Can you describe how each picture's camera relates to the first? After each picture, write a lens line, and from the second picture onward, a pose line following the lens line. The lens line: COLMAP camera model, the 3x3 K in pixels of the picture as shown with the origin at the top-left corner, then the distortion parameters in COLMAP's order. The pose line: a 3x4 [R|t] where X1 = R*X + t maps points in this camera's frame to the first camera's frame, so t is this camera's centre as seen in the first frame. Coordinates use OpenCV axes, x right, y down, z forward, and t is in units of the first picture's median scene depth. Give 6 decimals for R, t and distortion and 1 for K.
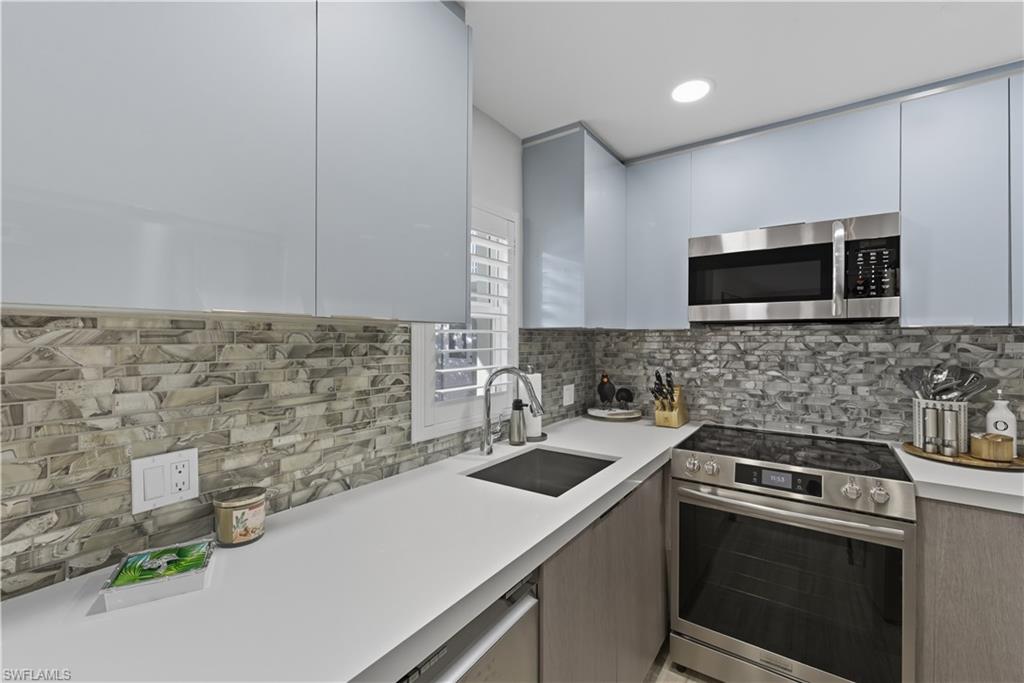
lens RADIAL K [[424.8, 0, 509.4], [0, 424.8, 339.8], [0, 0, 1]] dist [0.012275, -0.000022]
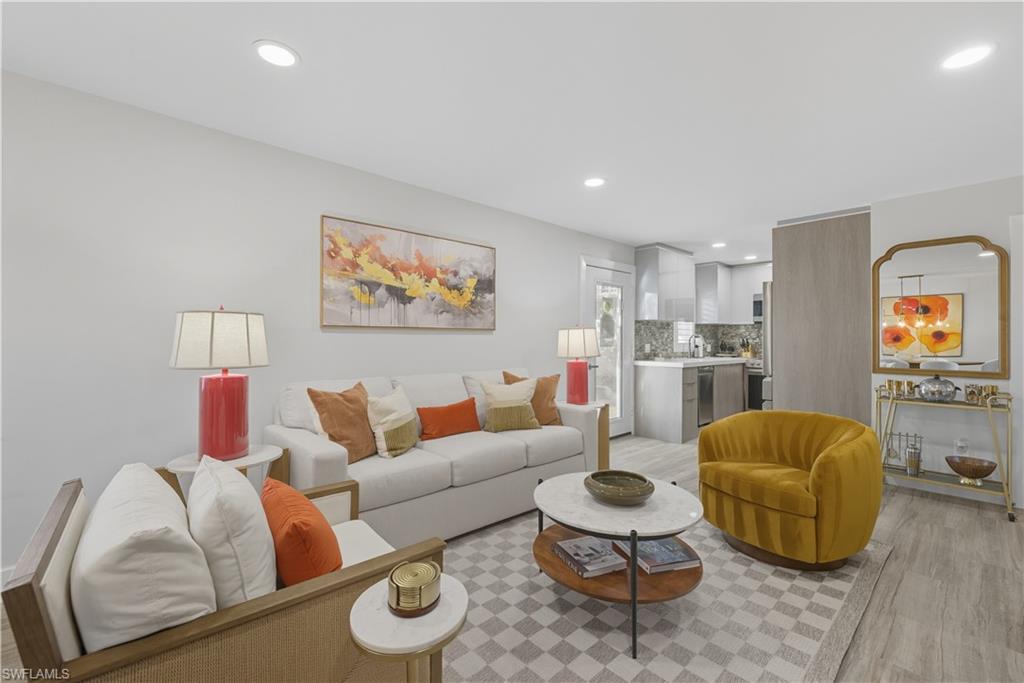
lens RADIAL K [[431.5, 0, 512.0], [0, 431.5, 341.5], [0, 0, 1]] dist [-0.001880, -0.000128]
pose [[0.979063, 0.006608, -0.203450, -0.597716], [-0.006106, 0.999977, 0.003097, 0.094298], [0.203466, -0.001790, 0.979080, -2.207643]]
